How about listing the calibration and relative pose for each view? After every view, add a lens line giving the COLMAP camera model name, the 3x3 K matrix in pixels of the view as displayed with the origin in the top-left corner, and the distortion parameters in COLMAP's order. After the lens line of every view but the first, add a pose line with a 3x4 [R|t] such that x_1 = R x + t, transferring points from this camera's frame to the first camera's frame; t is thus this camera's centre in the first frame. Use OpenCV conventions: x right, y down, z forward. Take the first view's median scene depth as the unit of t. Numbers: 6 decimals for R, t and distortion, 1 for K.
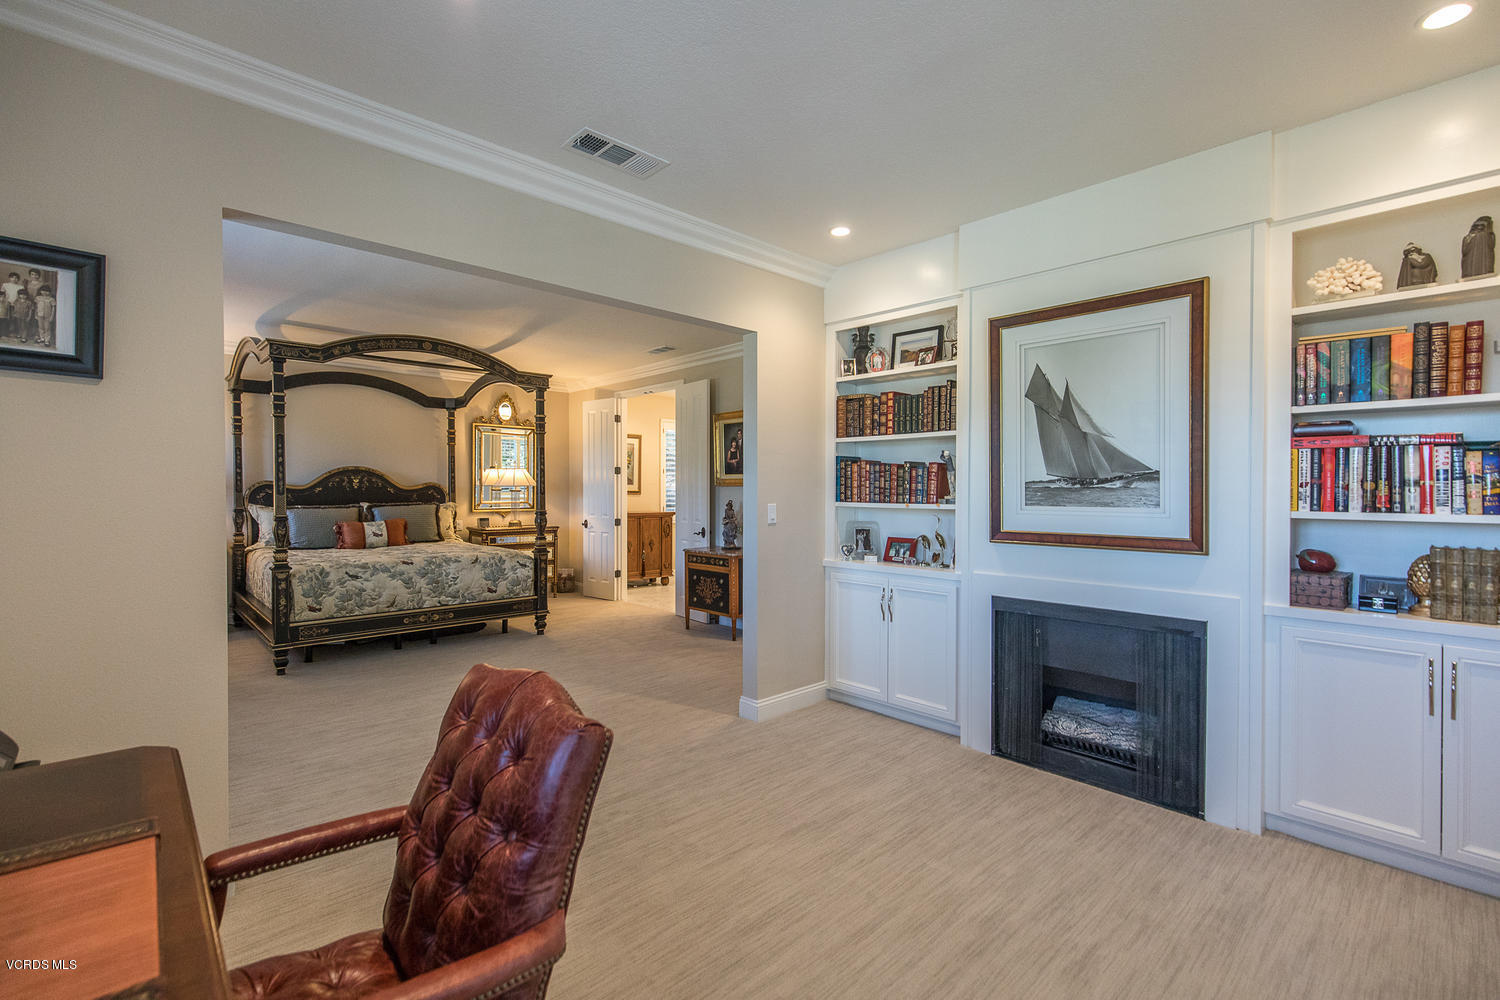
lens RADIAL K [[724.1, 0, 744.2], [0, 724.1, 491.0], [0, 0, 1]] dist [-0.065009, 0.023095]
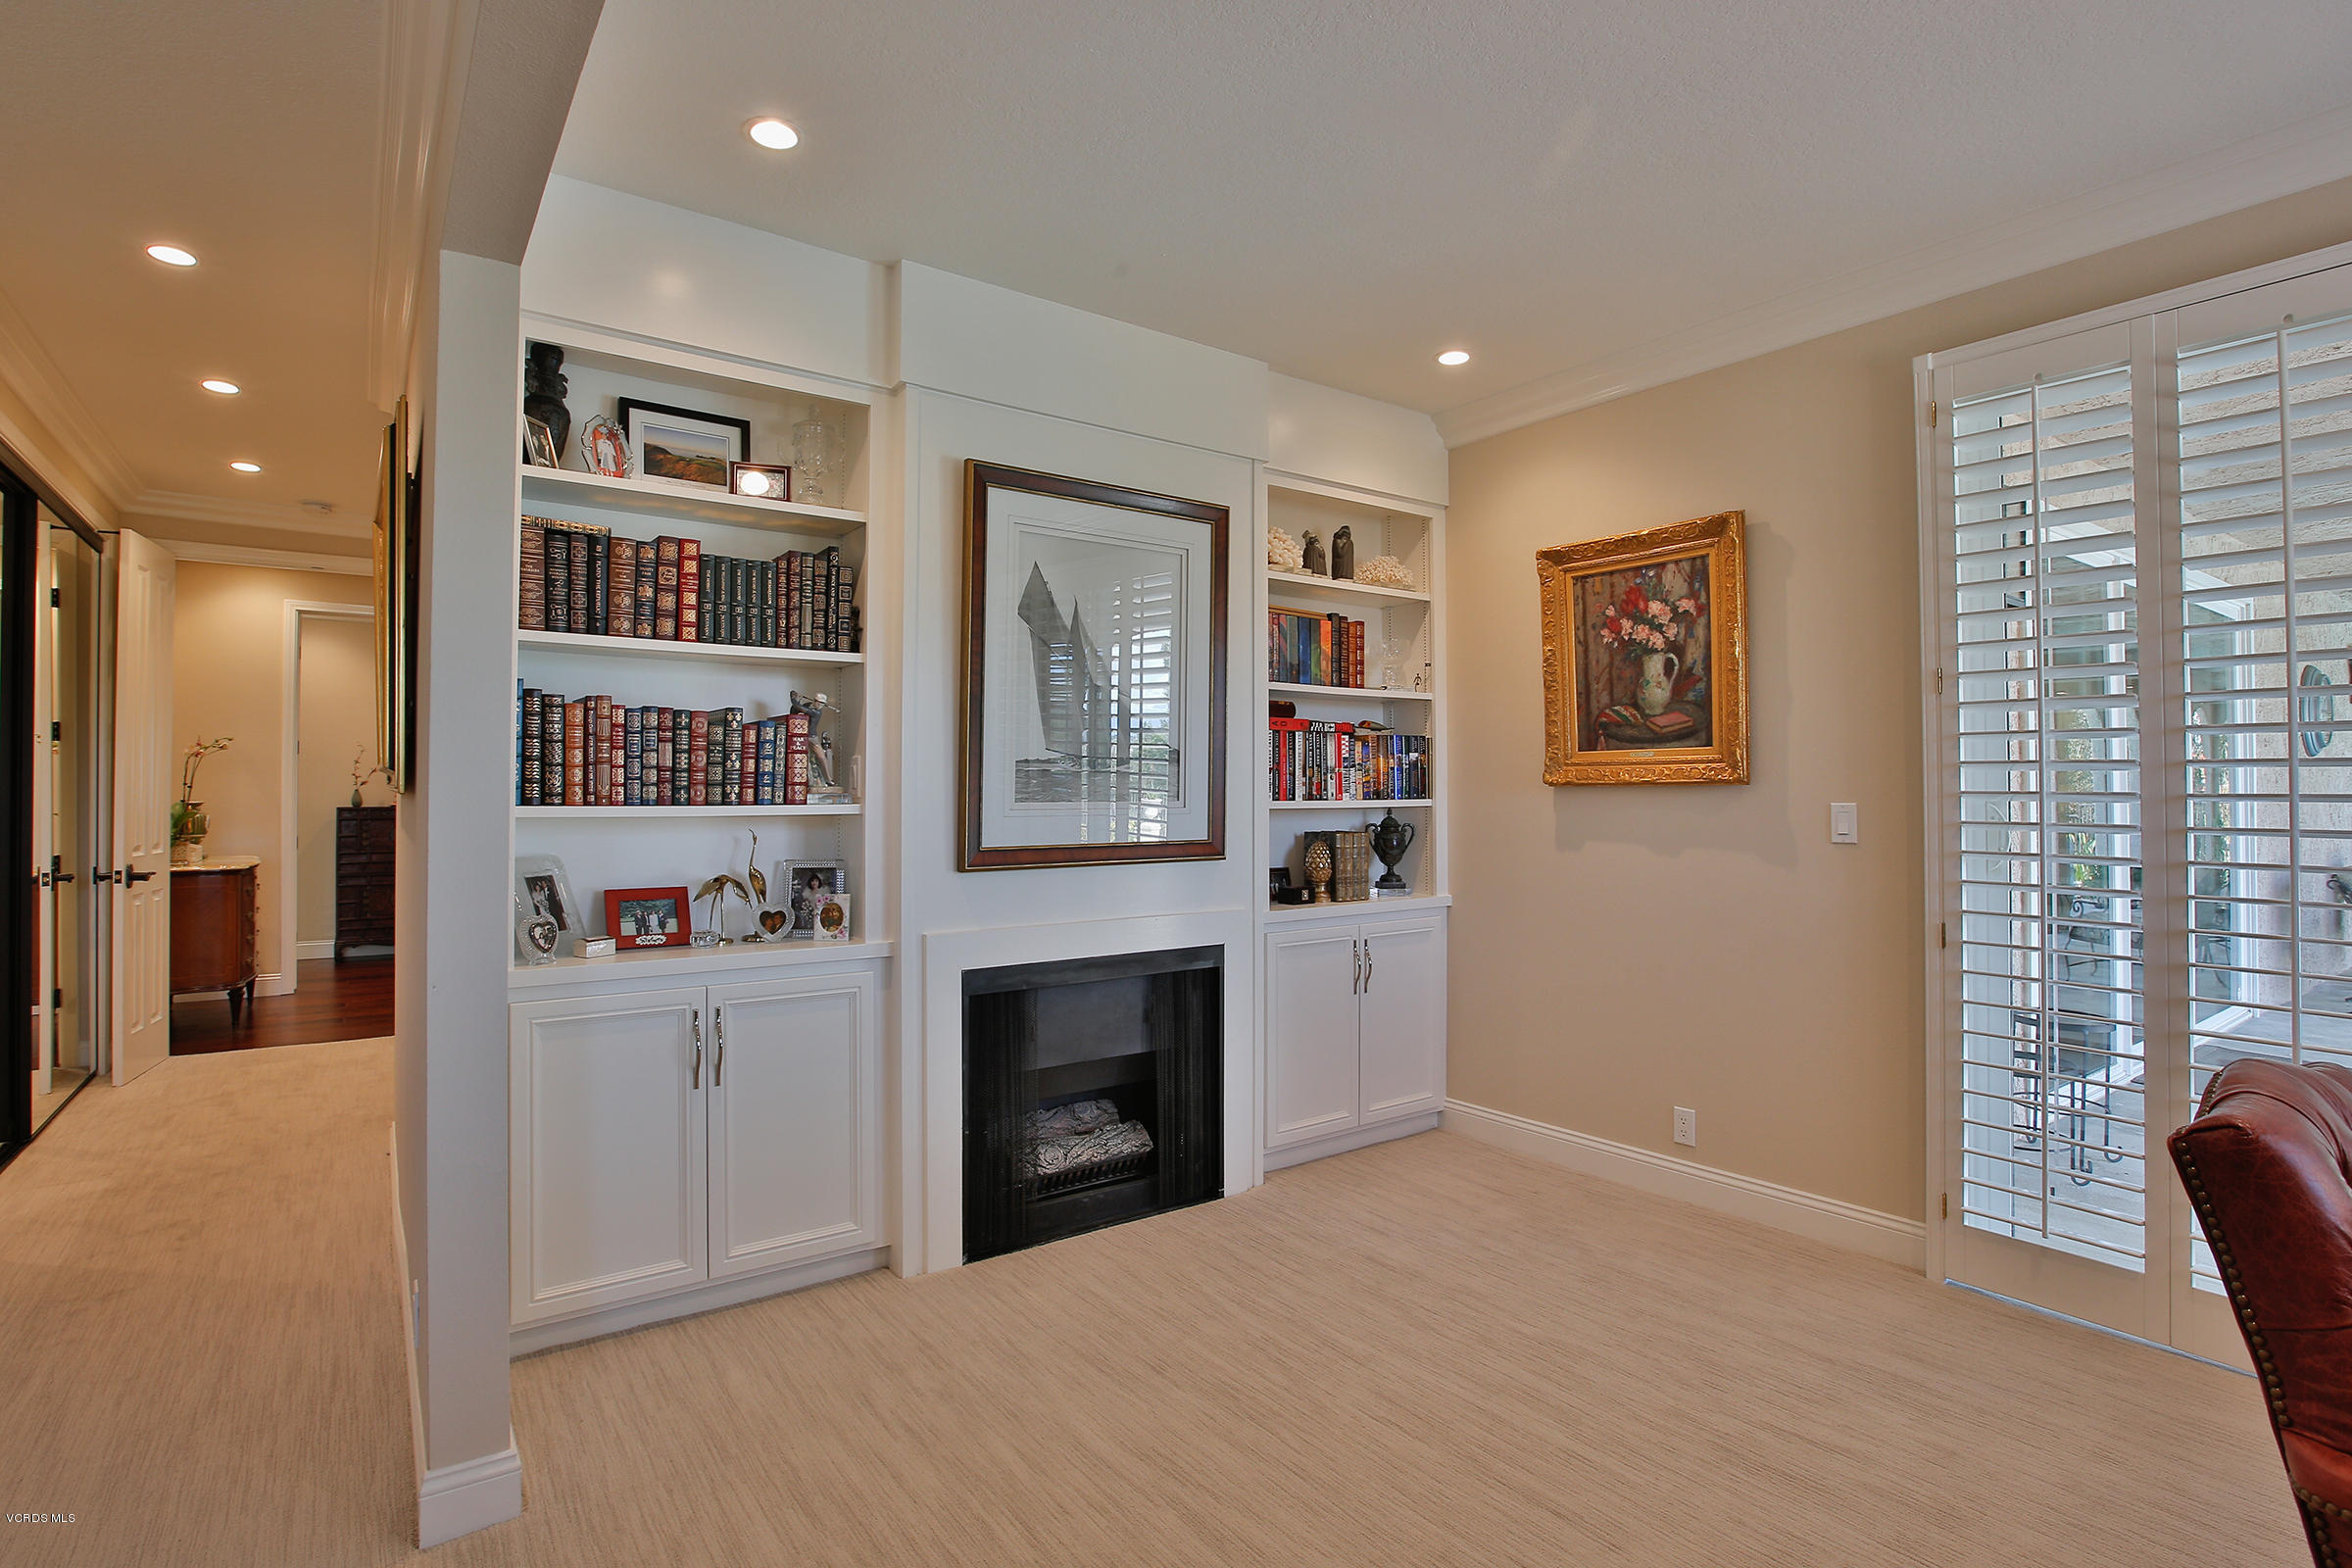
lens RADIAL K [[1135.4, 0, 1166.9], [0, 1135.4, 769.9], [0, 0, 1]] dist [-0.065009, 0.023095]
pose [[0.077284, 0.013126, 0.996923, -0.493503], [0.003116, 0.999905, -0.013407, 0.006961], [-0.997004, 0.004143, 0.077236, 0.783666]]
